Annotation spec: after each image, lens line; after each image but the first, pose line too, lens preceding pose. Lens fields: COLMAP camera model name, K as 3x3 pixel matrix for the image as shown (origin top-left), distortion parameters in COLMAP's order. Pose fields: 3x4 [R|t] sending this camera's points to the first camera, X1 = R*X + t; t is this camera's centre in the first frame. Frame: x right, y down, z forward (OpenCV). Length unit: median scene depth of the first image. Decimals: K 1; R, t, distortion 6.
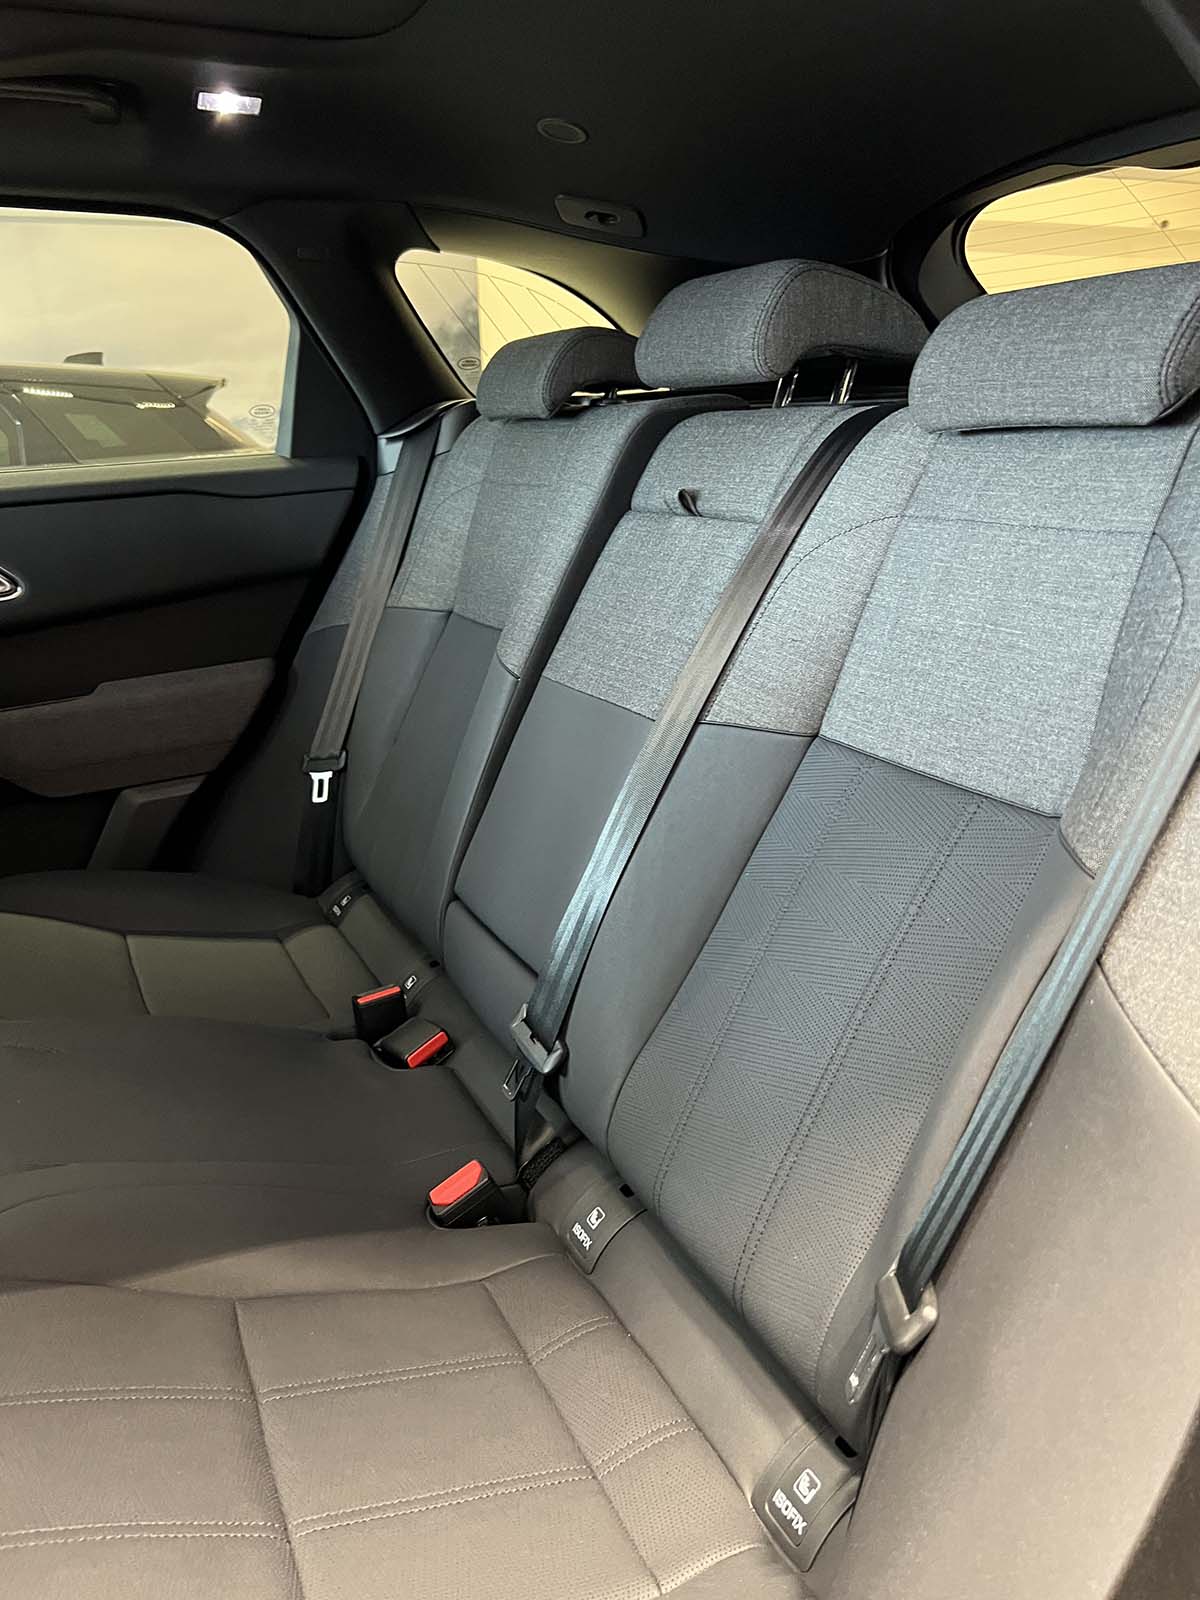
lens RADIAL K [[1320.5, 0, 590.2], [0, 1320.5, 858.3], [0, 0, 1]] dist [0.077158, -0.069524]
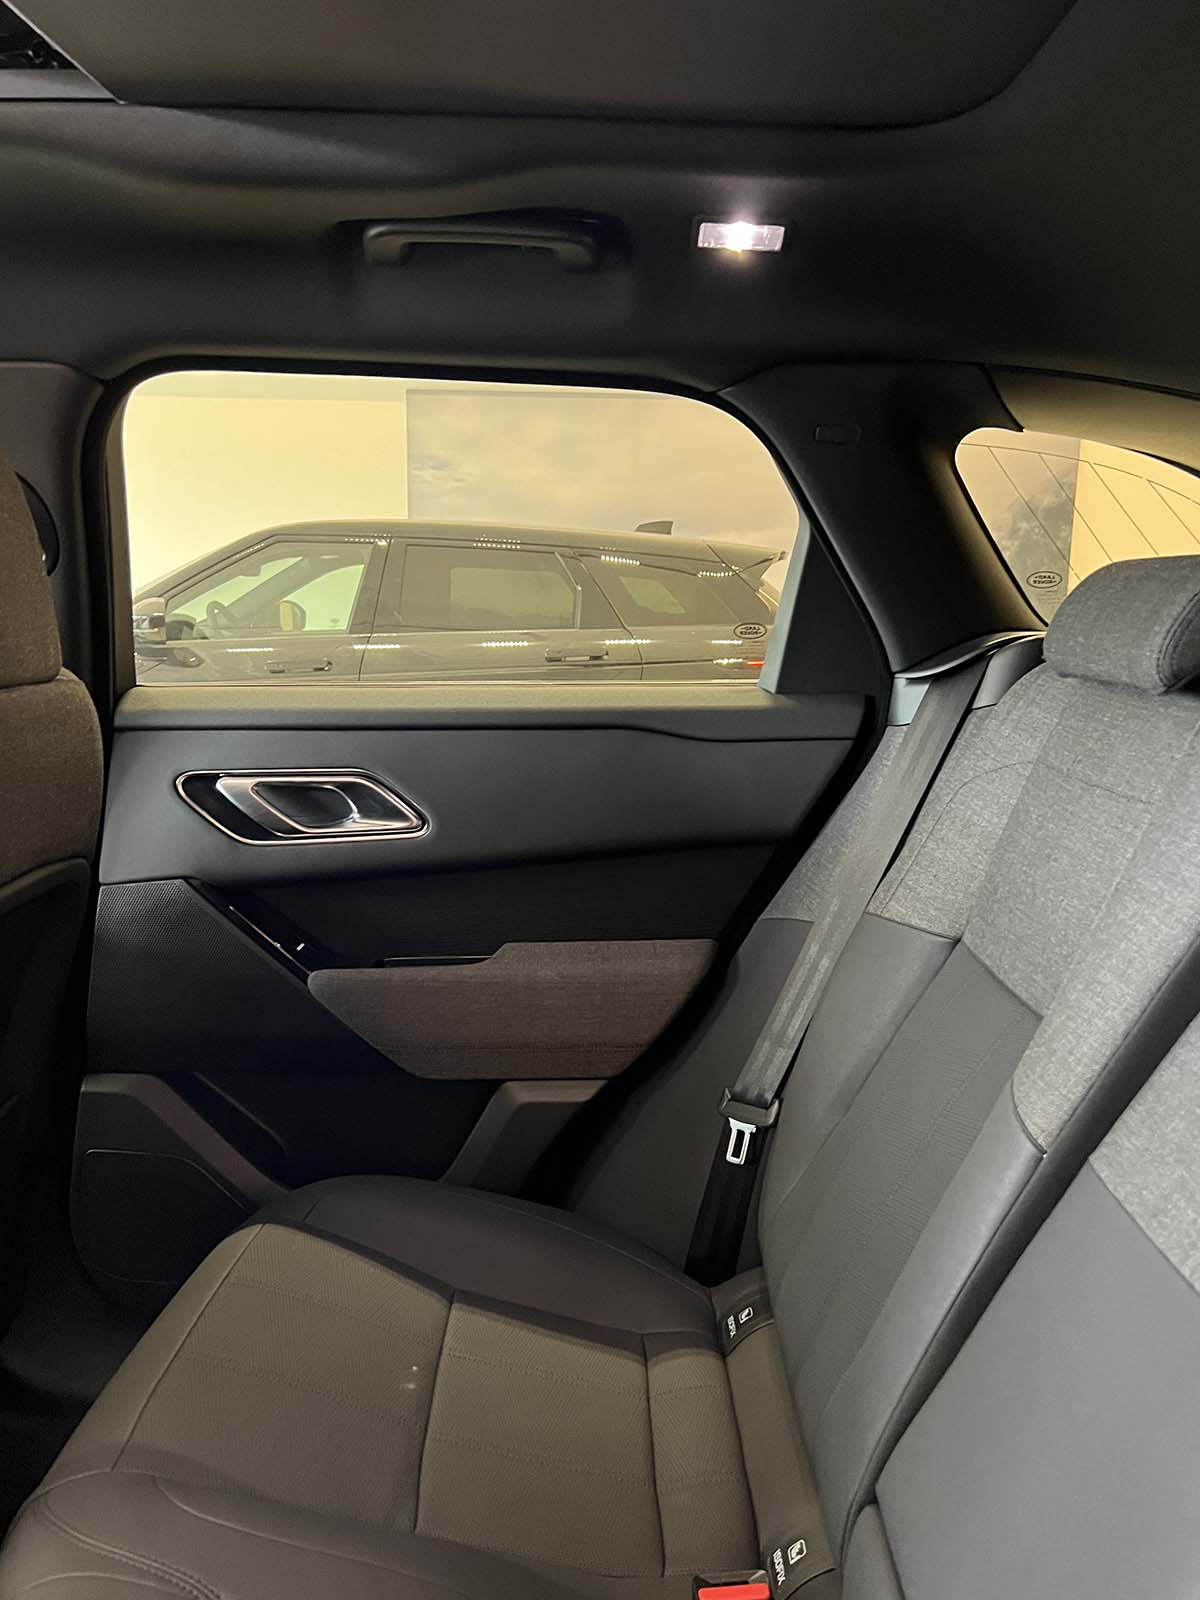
lens RADIAL K [[1320.5, 0, 590.2], [0, 1320.5, 858.3], [0, 0, 1]] dist [0.077158, -0.069524]
pose [[0.913596, 0.130175, -0.385223, -0.020788], [-0.170681, 0.982638, -0.072731, -0.139453], [0.369067, 0.132197, 0.919953, 0.292768]]
